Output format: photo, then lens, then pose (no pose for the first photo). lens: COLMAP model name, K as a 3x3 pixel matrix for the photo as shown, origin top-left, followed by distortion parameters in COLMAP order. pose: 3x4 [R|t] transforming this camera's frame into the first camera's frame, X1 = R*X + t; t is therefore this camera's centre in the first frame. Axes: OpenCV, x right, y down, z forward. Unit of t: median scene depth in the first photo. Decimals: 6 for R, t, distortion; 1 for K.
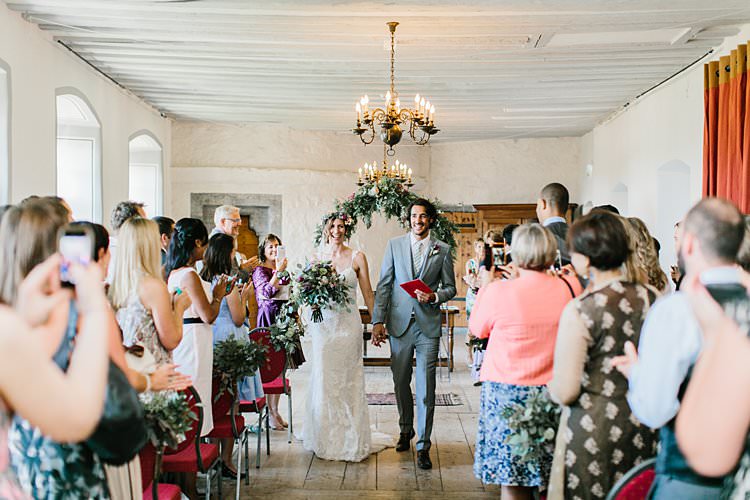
lens RADIAL K [[1092.7, 0, 375.2], [0, 1092.7, 236.6], [0, 0, 1]] dist [0.030509, 0.078409]
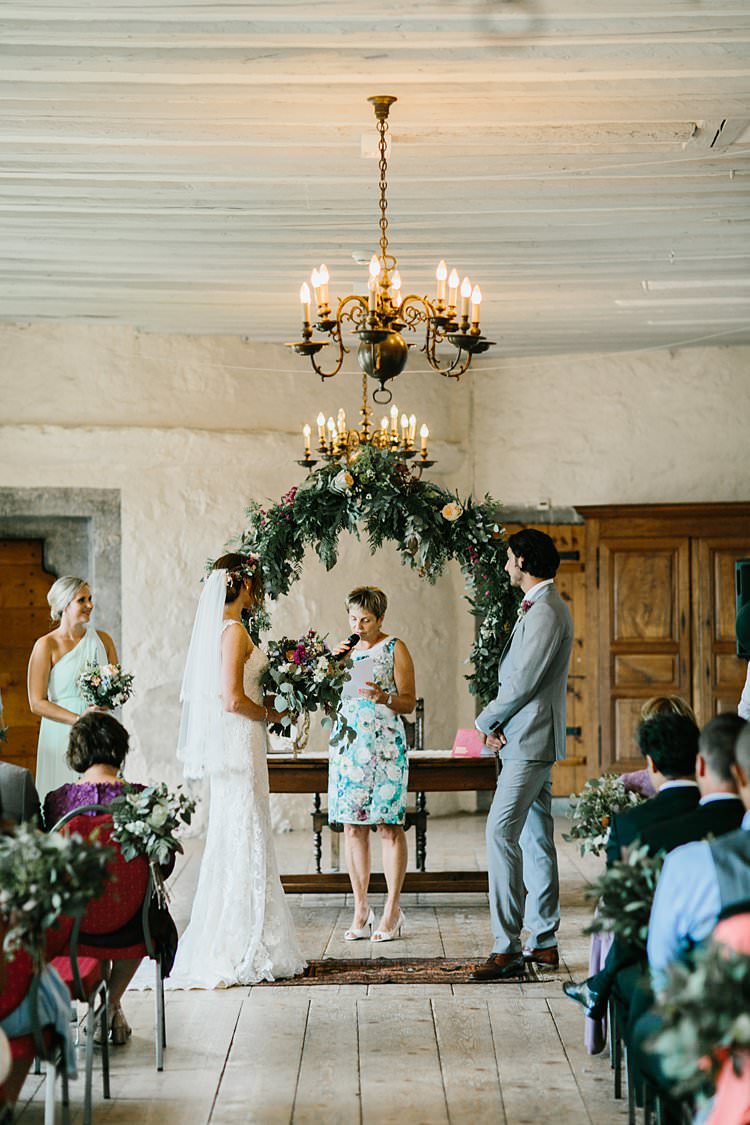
lens RADIAL K [[2693.5, 0, 375.0], [0, 2693.5, 562.5], [0, 0, 1]] dist [0.021073, -0.046718]
pose [[0.999811, -0.013146, 0.014355, -0.003724], [0.013217, 0.999901, -0.004897, -0.004794], [-0.014289, 0.005086, 0.999885, -0.053222]]
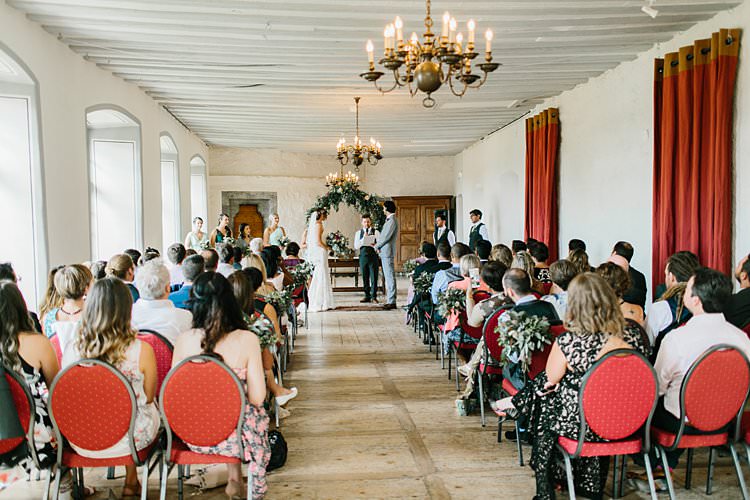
lens RADIAL K [[745.5, 0, 375.0], [0, 745.5, 250.0], [0, 0, 1]] dist [0.043177, -0.002239]
pose [[0.995843, -0.016074, 0.089656, -0.055507], [0.012053, 0.998905, 0.045211, 0.000300], [-0.090285, -0.043942, 0.994946, -0.192321]]
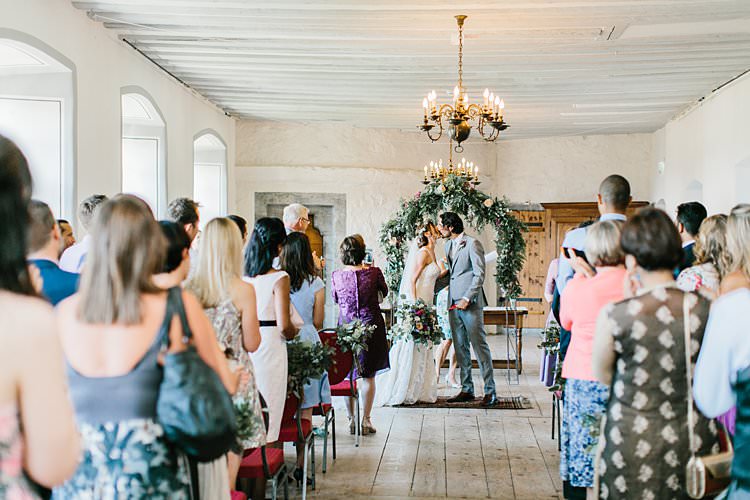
lens RADIAL K [[1092.7, 0, 375.2], [0, 1092.7, 236.6], [0, 0, 1]] dist [0.030509, 0.078409]
pose [[0.998377, -0.001392, -0.056933, -0.003861], [0.001424, 0.999999, 0.000521, 0.000210], [0.056932, -0.000601, 0.998378, 0.018135]]
